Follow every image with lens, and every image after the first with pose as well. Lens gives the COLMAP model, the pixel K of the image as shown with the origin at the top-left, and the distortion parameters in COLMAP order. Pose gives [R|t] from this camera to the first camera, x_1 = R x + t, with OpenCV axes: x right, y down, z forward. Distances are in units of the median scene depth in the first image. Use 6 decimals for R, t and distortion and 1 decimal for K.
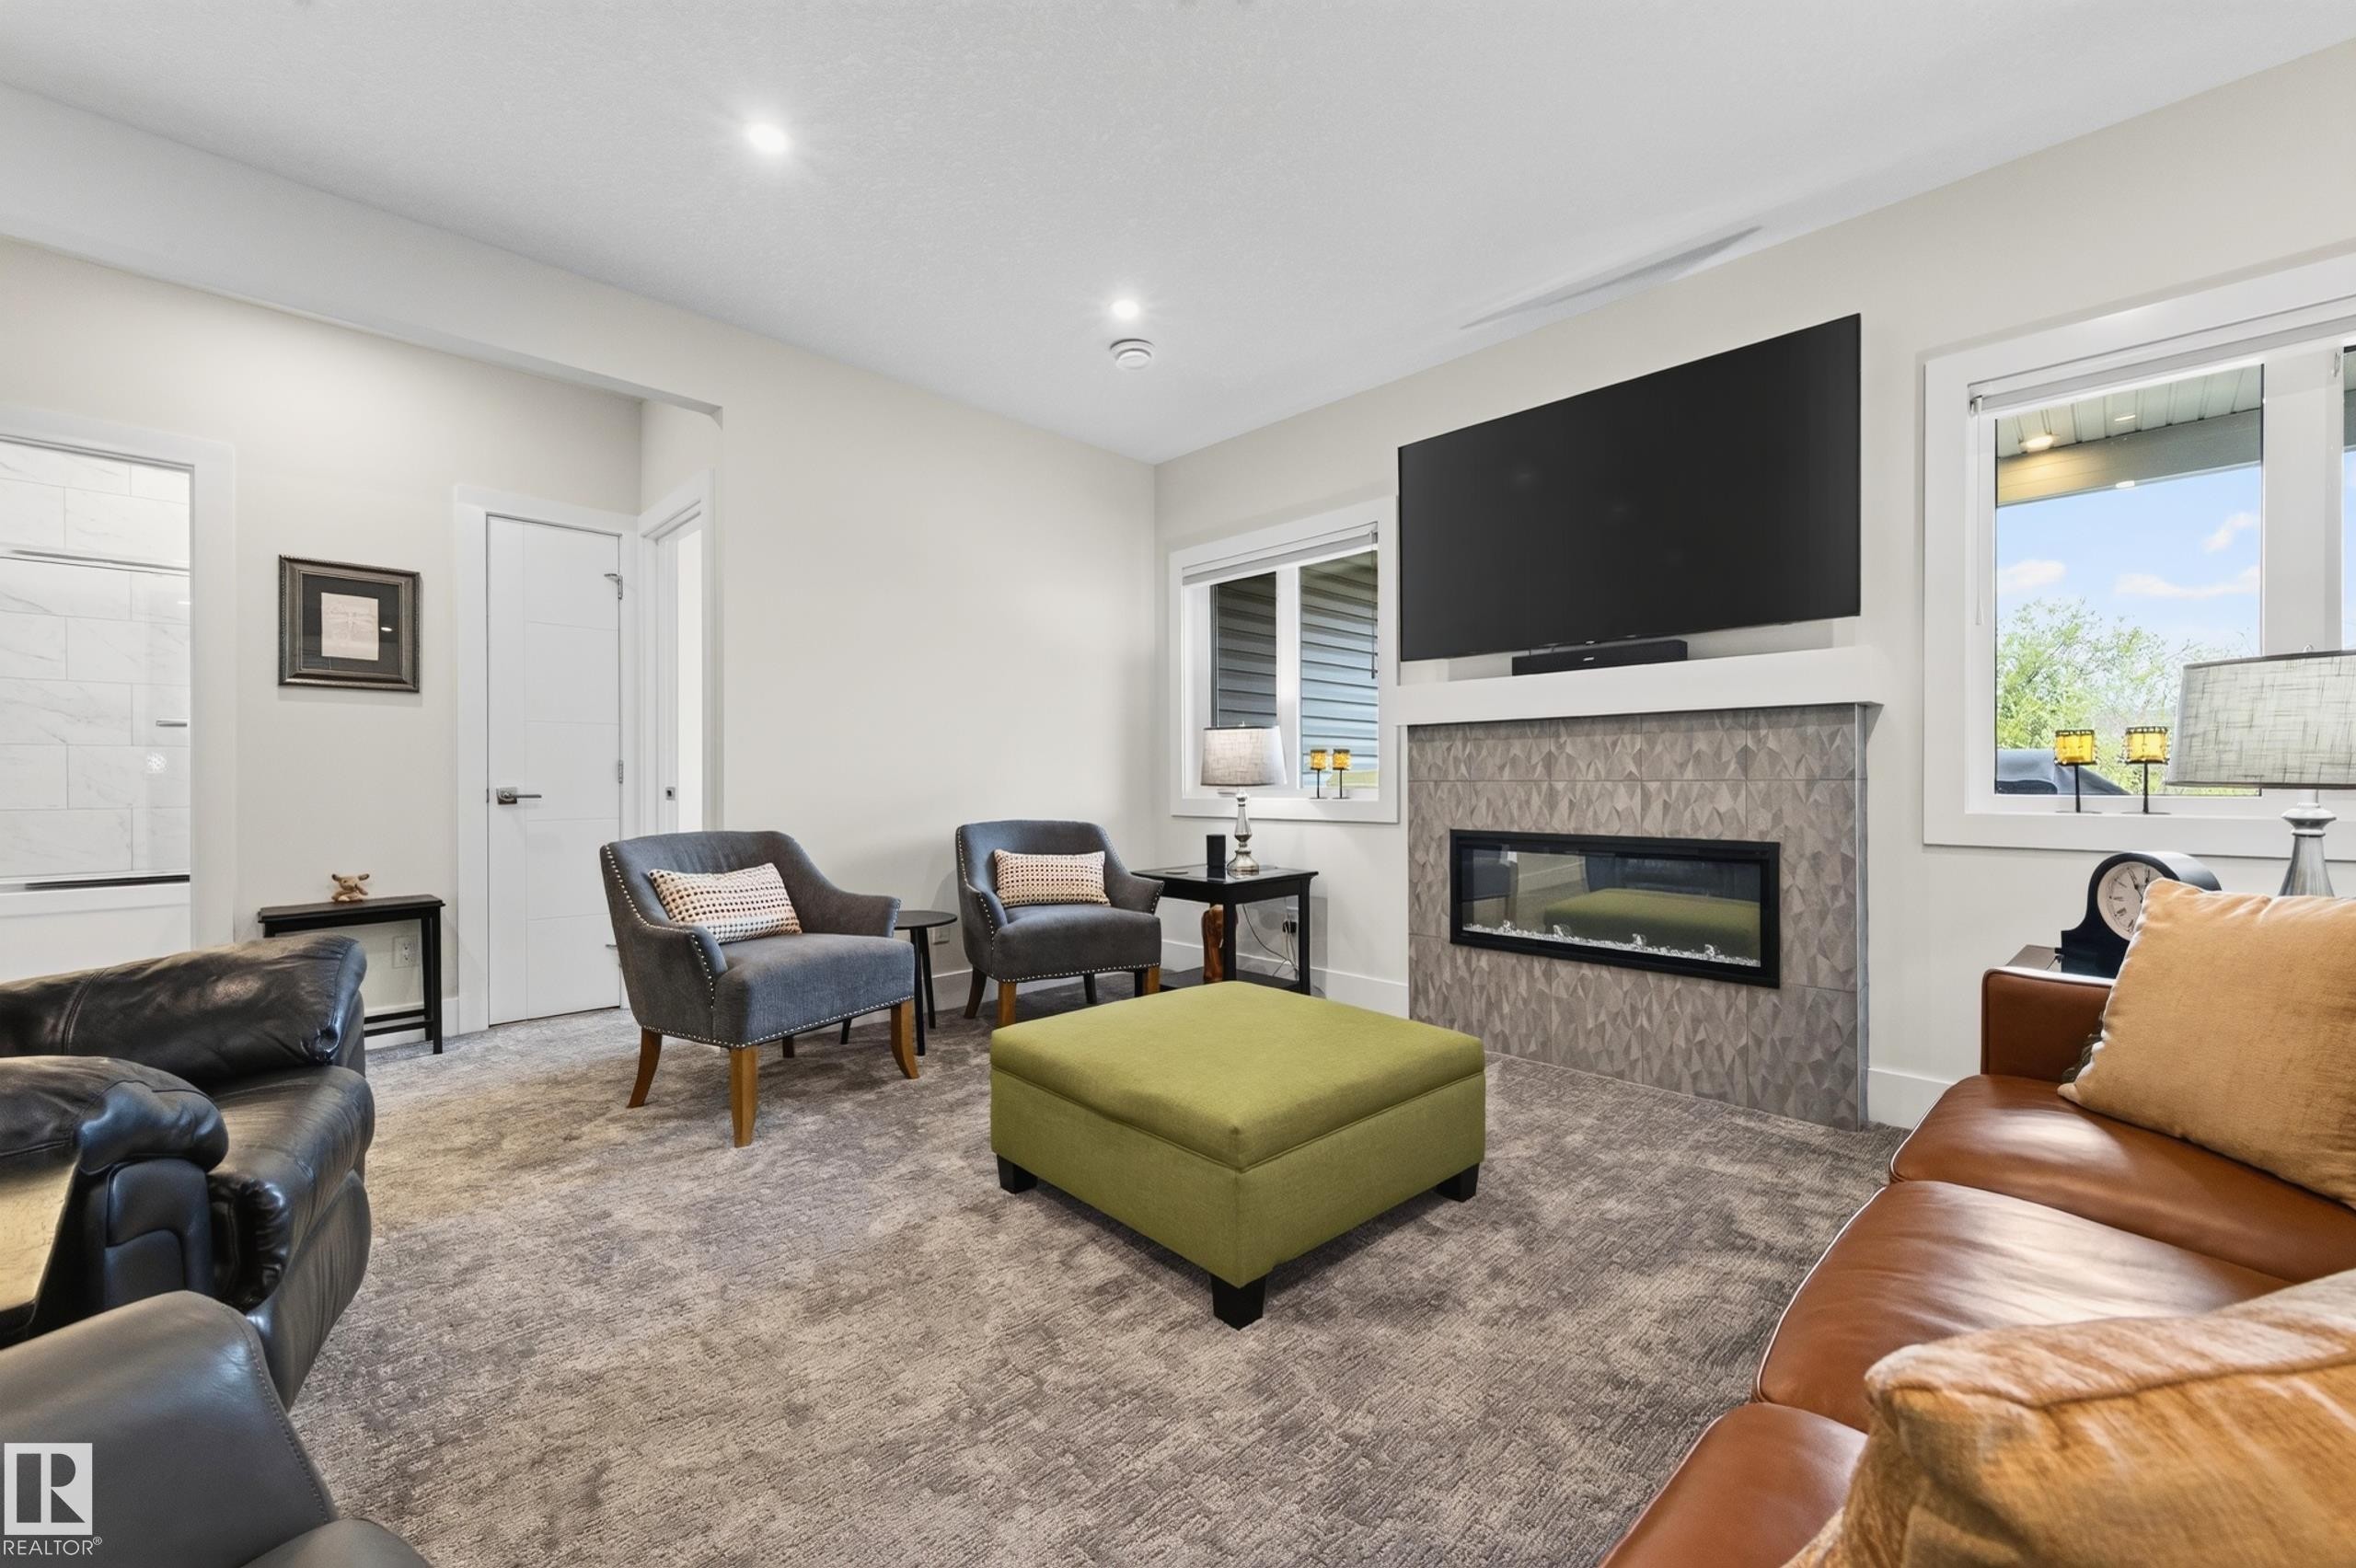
lens RADIAL K [[951.0, 0, 1175.0], [0, 951.0, 792.9], [0, 0, 1]] dist [-0.000288, -0.000080]
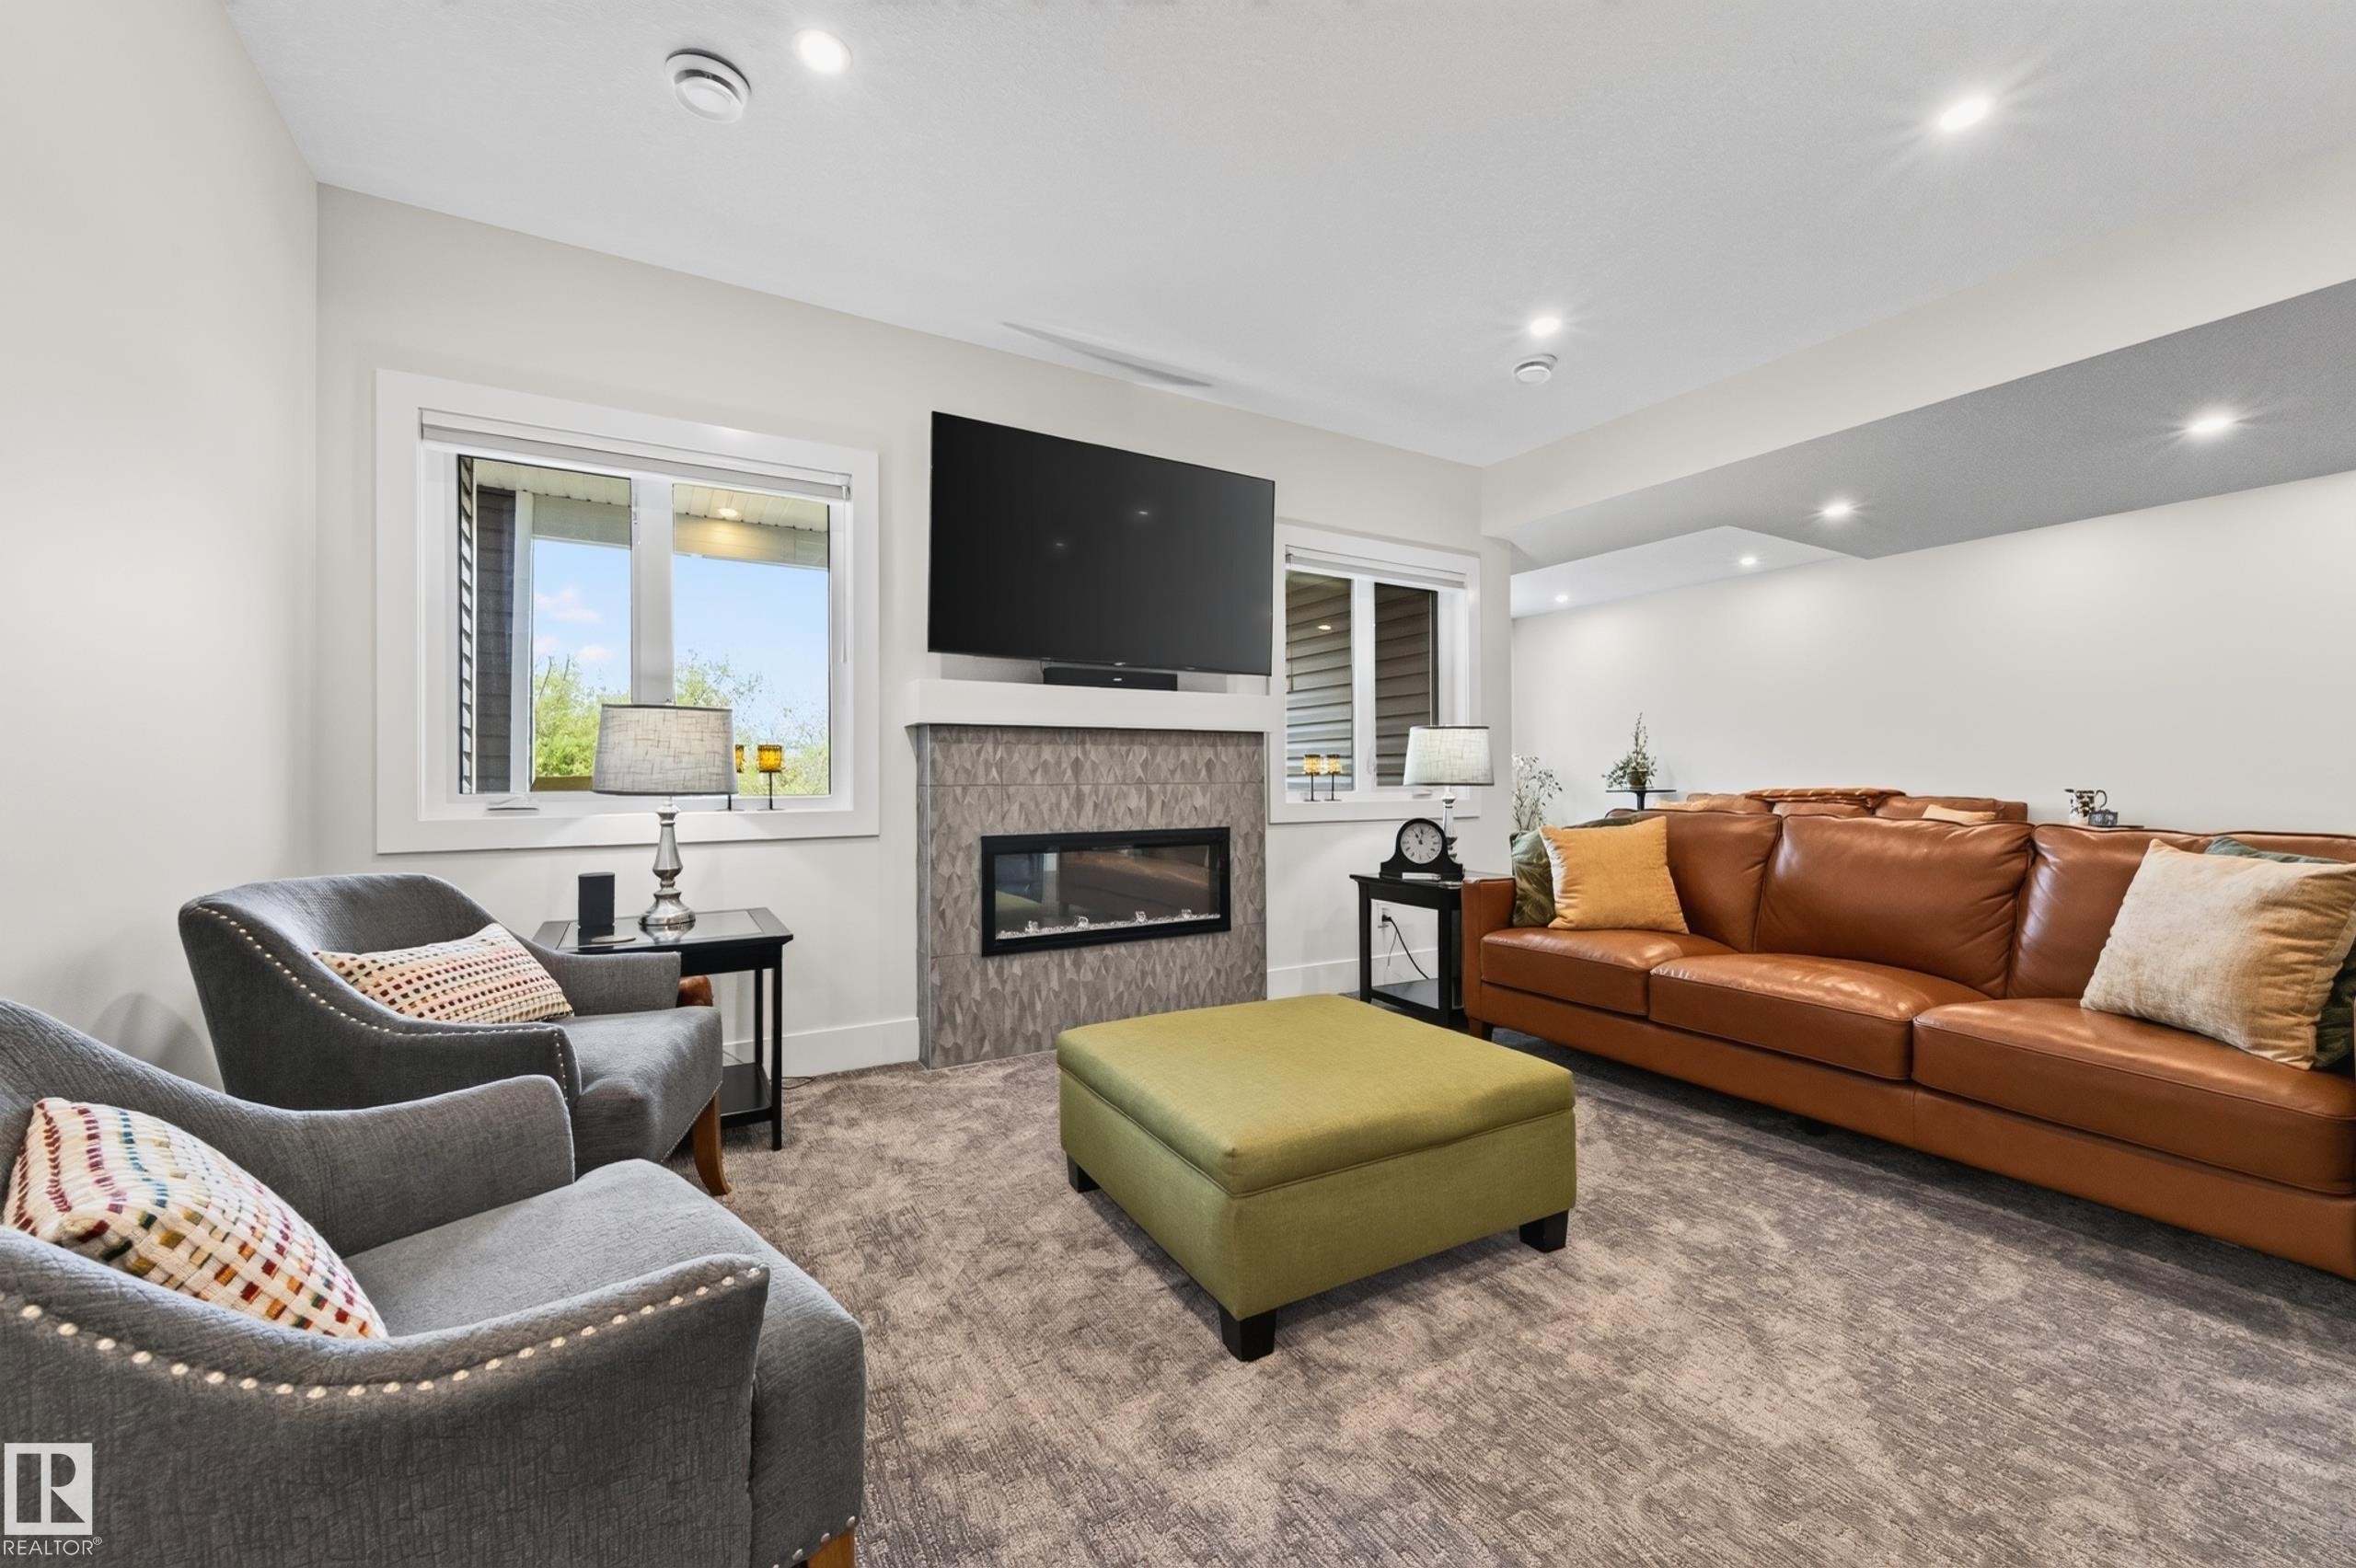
lens RADIAL K [[948.1, 0, 1178.0], [0, 948.1, 784.0], [0, 0, 1]] dist [0.002694, 0.000027]
pose [[0.207360, -0.000881, 0.978264, -0.638283], [0.019727, 0.999800, -0.003281, -0.007485], [-0.978066, 0.019978, 0.207336, 0.654572]]
